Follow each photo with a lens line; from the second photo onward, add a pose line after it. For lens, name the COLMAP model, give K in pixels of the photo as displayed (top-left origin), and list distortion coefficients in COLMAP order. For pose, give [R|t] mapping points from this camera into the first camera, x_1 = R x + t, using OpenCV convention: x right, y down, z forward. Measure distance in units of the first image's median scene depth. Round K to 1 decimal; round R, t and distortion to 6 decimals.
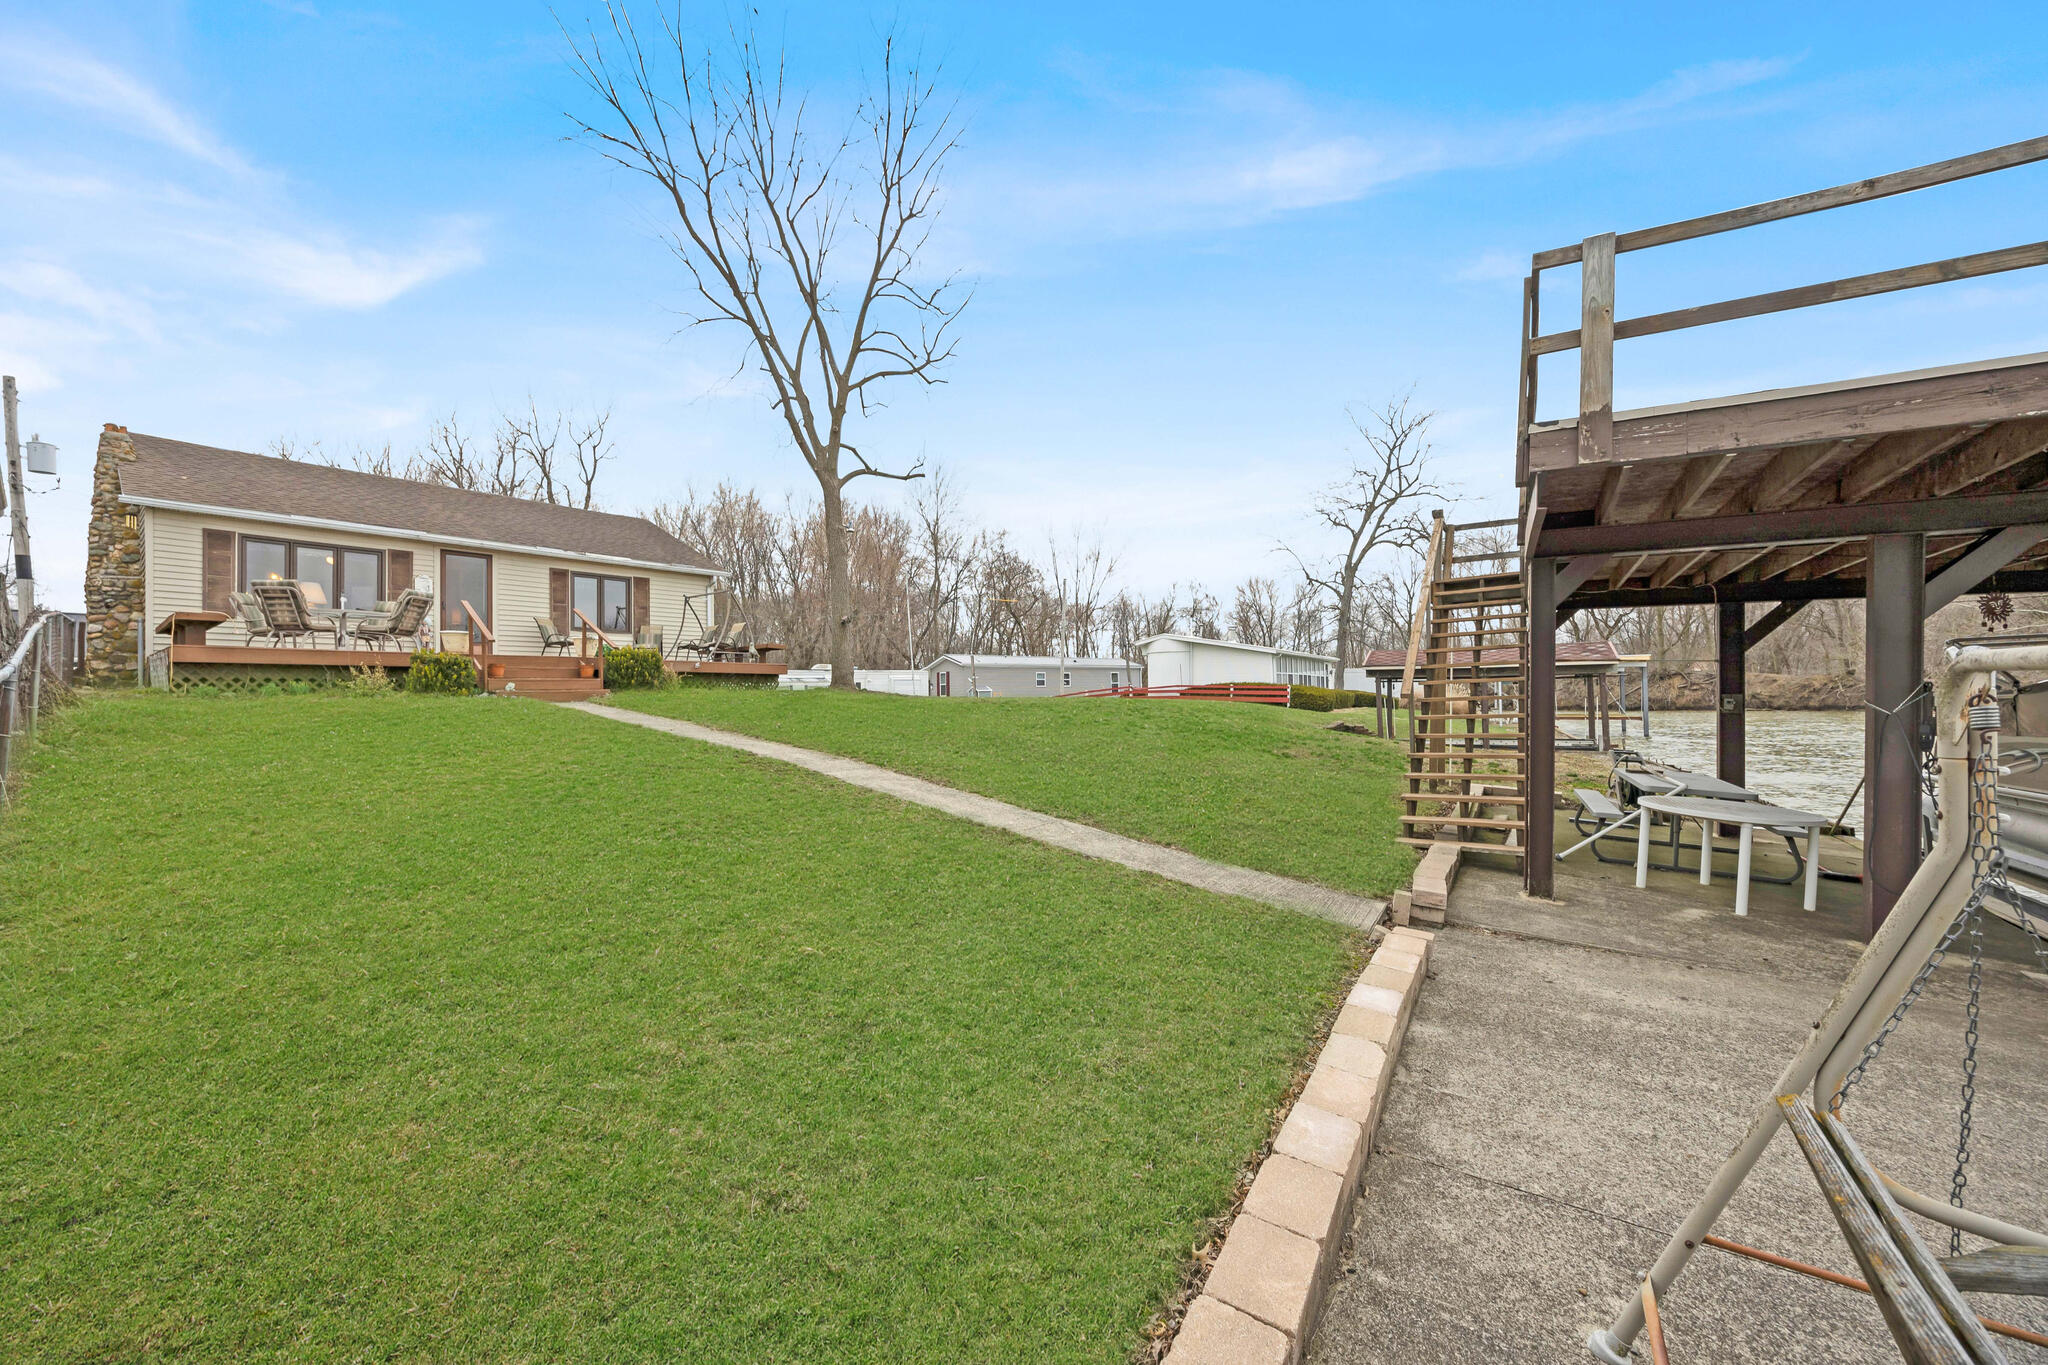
lens RADIAL K [[783.1, 0, 1022.9], [0, 783.1, 692.3], [0, 0, 1]] dist [-0.004813, -0.000348]
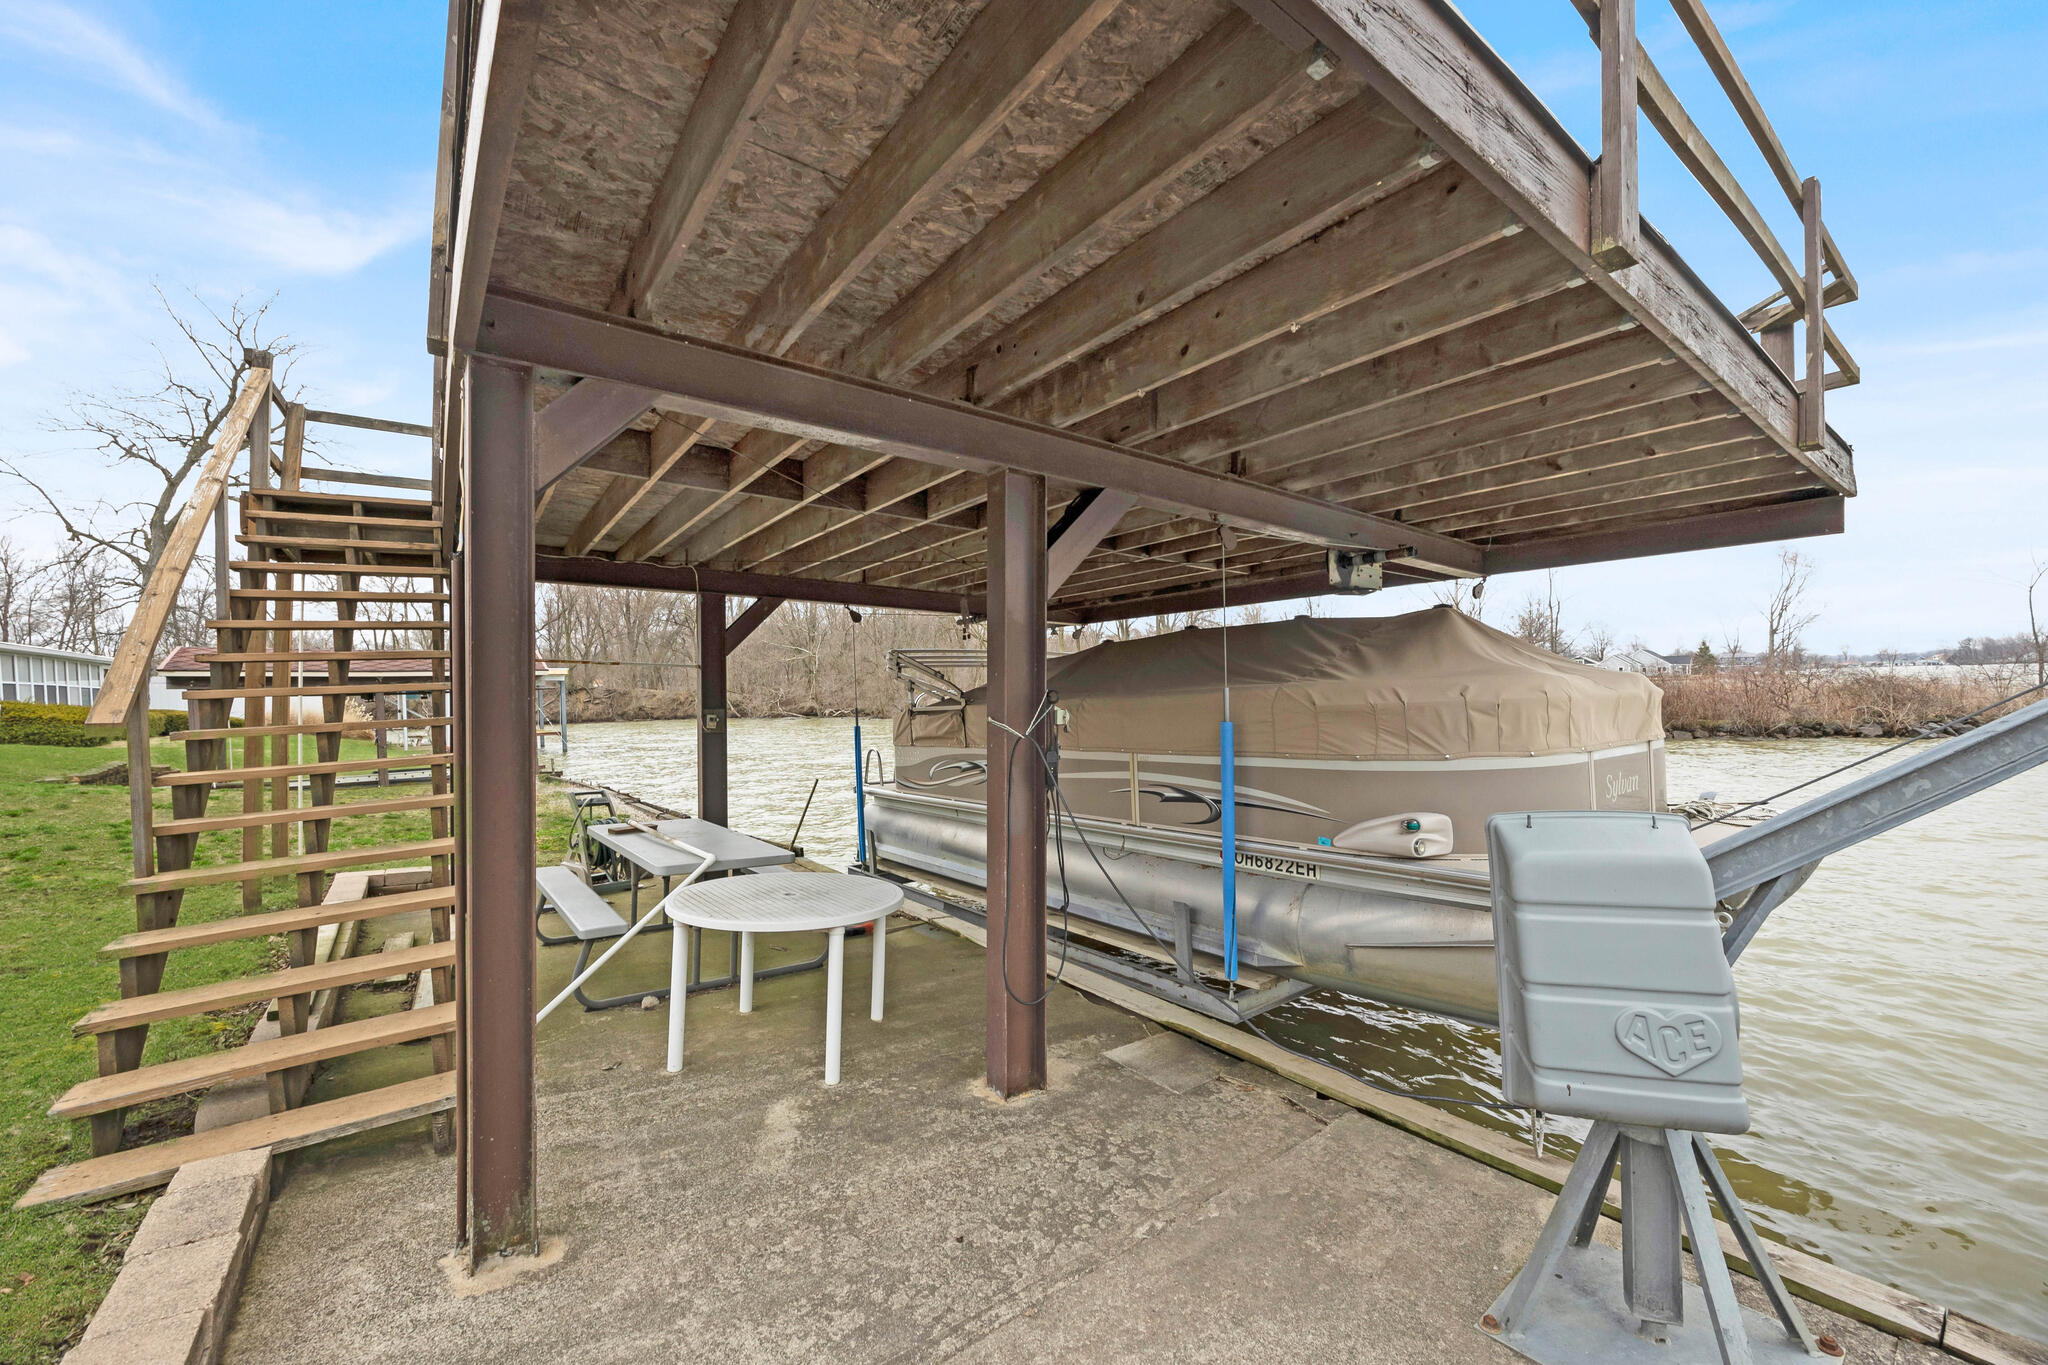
lens RADIAL K [[783.7, 0, 1004.9], [0, 783.7, 693.9], [0, 0, 1]] dist [-0.002682, -0.000255]
pose [[0.361166, 0.001134, 0.932501, 0.272955], [0.015201, 0.999859, -0.007104, -0.002905], [-0.932377, 0.016741, 0.361098, 0.435006]]
